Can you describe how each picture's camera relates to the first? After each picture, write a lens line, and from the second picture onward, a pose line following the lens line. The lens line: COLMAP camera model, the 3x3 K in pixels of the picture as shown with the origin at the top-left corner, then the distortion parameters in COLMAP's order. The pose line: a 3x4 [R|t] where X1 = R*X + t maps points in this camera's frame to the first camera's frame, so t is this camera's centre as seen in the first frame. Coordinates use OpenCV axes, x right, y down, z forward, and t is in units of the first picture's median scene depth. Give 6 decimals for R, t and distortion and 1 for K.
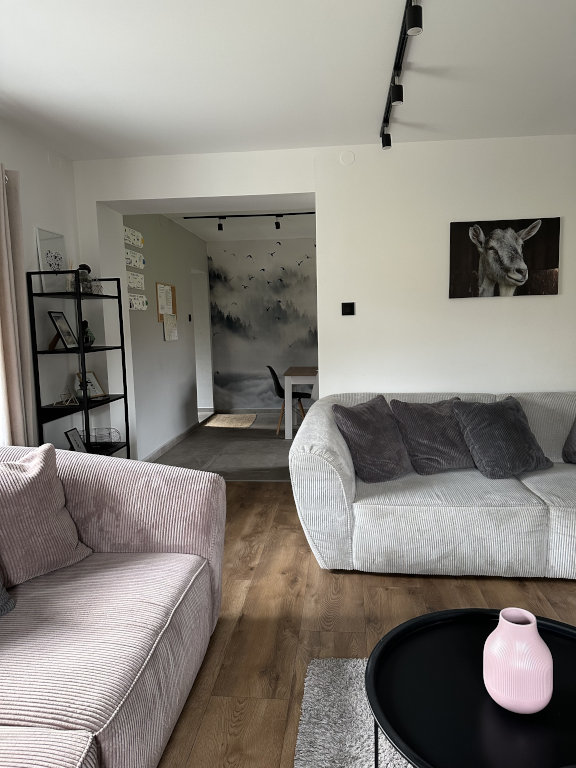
lens RADIAL K [[533.1, 0, 288.0], [0, 533.1, 384.0], [0, 0, 1]] dist [0.173303, -0.259098]
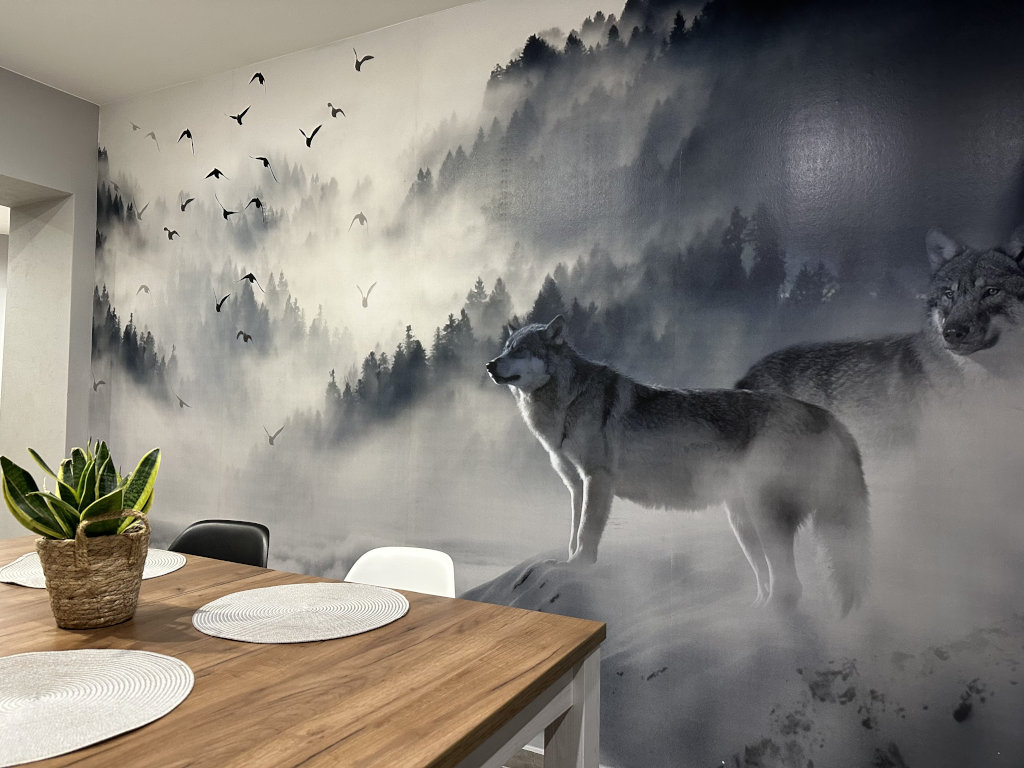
lens RADIAL K [[710.8, 0, 512.0], [0, 710.8, 384.0], [0, 0, 1]] dist [0.173303, -0.259098]
pose [[0.921398, 0.038973, -0.386662, 0.257300], [-0.098595, 0.985848, -0.135581, -0.061000], [0.375906, 0.163047, 0.912201, 0.710897]]
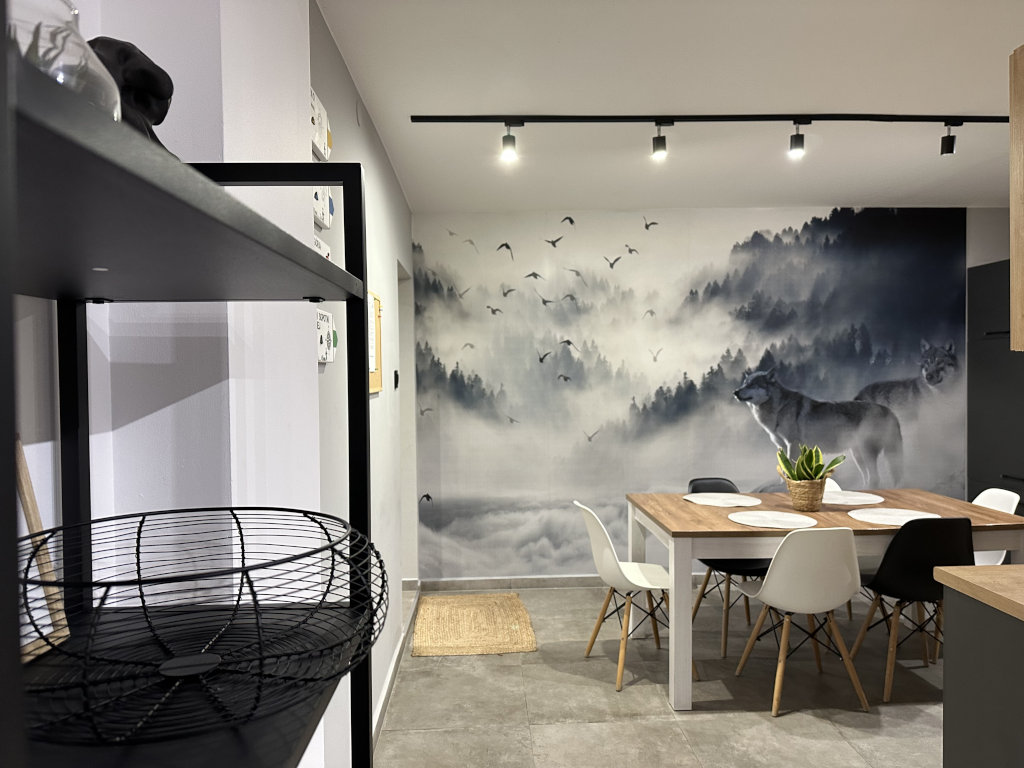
lens RADIAL K [[710.8, 0, 512.0], [0, 710.8, 384.0], [0, 0, 1]] dist [0.173303, -0.259098]
pose [[0.990174, 0.005587, 0.139726, -0.149373], [0.008713, 0.994796, -0.101517, -0.055661], [-0.139566, 0.101737, 0.984973, 0.400663]]
